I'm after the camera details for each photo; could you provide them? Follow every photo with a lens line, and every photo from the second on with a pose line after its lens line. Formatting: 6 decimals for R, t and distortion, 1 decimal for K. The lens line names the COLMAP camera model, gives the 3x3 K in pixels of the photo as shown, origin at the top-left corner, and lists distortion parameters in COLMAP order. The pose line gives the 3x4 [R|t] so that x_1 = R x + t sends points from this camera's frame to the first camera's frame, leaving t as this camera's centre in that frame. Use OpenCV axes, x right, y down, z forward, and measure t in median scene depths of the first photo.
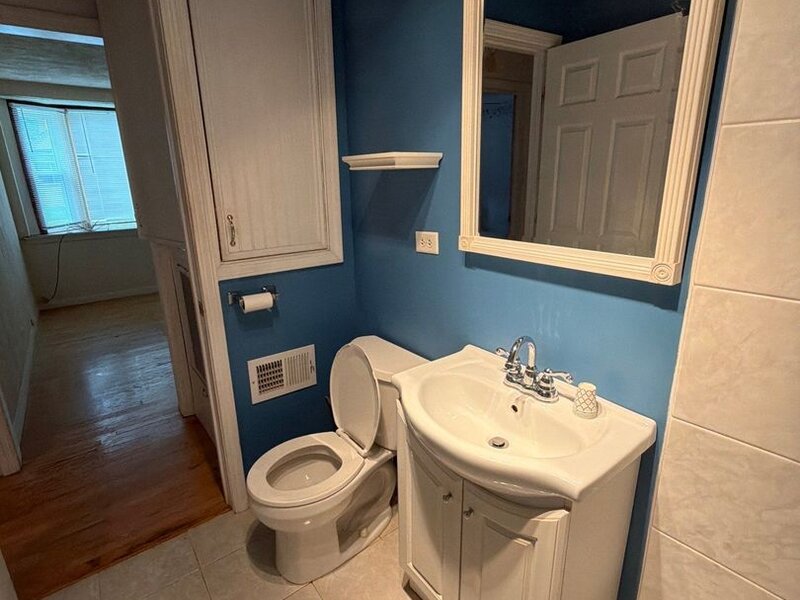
lens RADIAL K [[426.2, 0, 401.4], [0, 426.2, 301.5], [0, 0, 1]] dist [-0.002467, 0.003021]
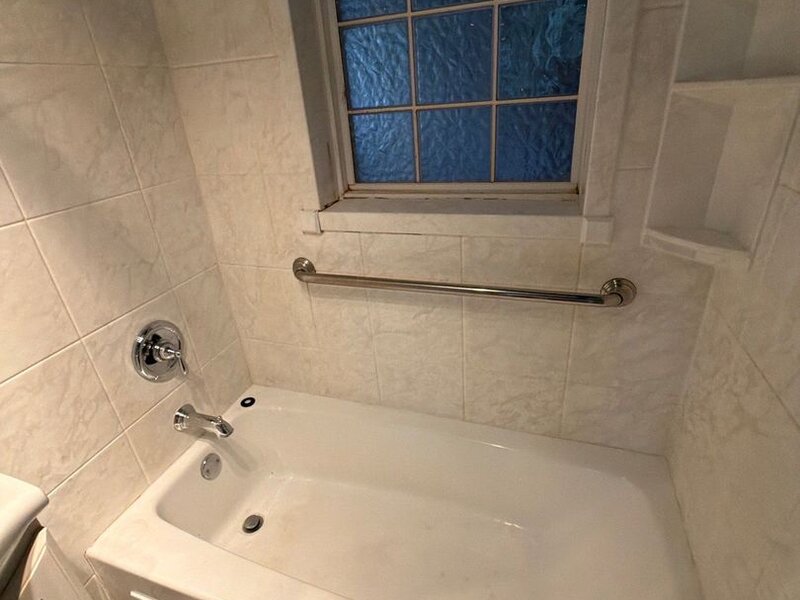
lens RADIAL K [[426.2, 0, 401.2], [0, 426.2, 299.0], [0, 0, 1]] dist [-0.002467, 0.003021]
pose [[-0.543378, -0.321504, 0.775484, -0.497189], [0.307244, 0.783504, 0.540114, -0.103705], [-0.781243, 0.531749, -0.326959, 0.463579]]
